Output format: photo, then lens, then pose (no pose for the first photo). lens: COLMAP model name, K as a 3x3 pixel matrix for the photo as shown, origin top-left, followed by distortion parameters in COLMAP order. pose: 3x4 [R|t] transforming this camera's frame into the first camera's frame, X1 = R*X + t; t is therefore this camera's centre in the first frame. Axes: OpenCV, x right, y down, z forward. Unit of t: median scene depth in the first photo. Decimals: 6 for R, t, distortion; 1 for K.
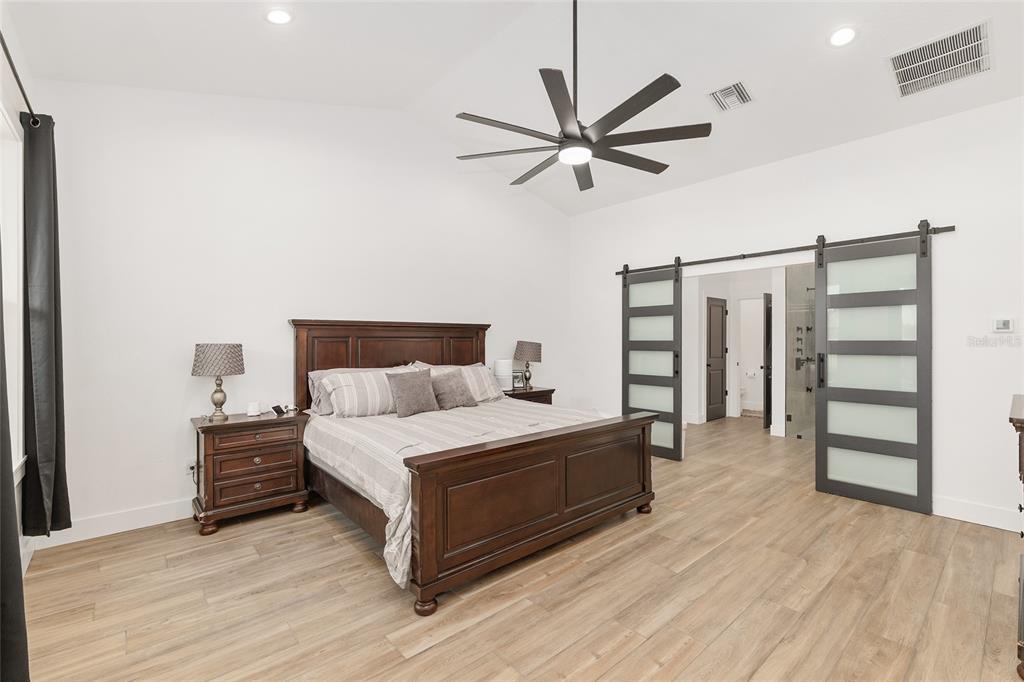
lens RADIAL K [[437.1, 0, 517.8], [0, 437.1, 348.3], [0, 0, 1]] dist [-0.002735, 0.000007]
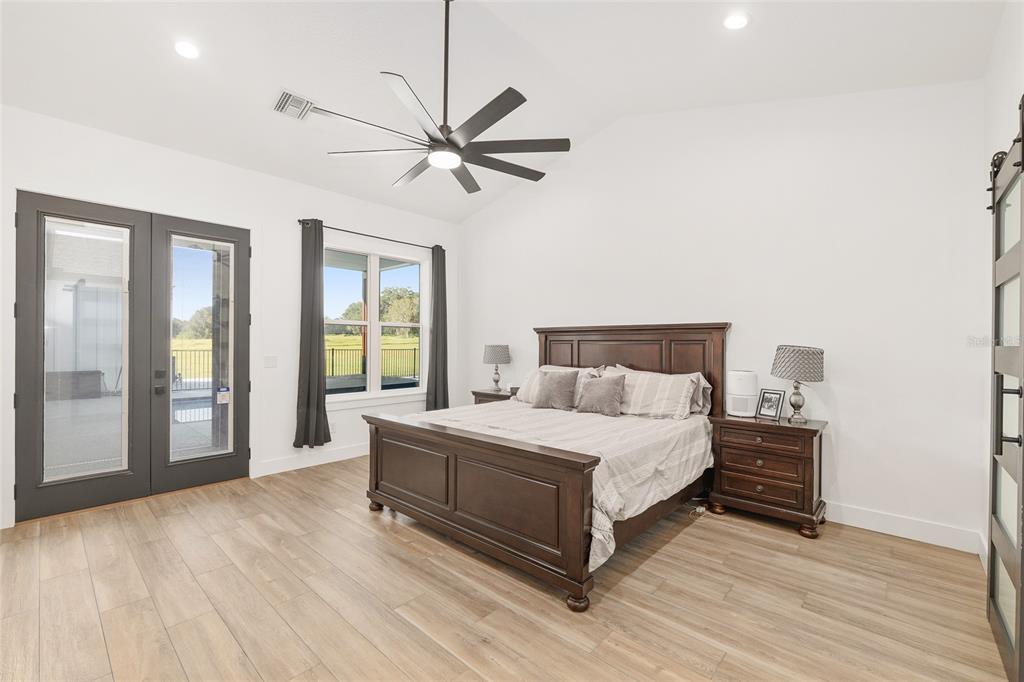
lens RADIAL K [[437.1, 0, 520.4], [0, 437.1, 343.1], [0, 0, 1]] dist [-0.002735, 0.000007]
pose [[0.127541, 0.000566, -0.991833, 1.064270], [-0.023960, 0.999710, -0.002511, -0.016573], [0.991544, 0.024085, 0.127518, 0.952120]]
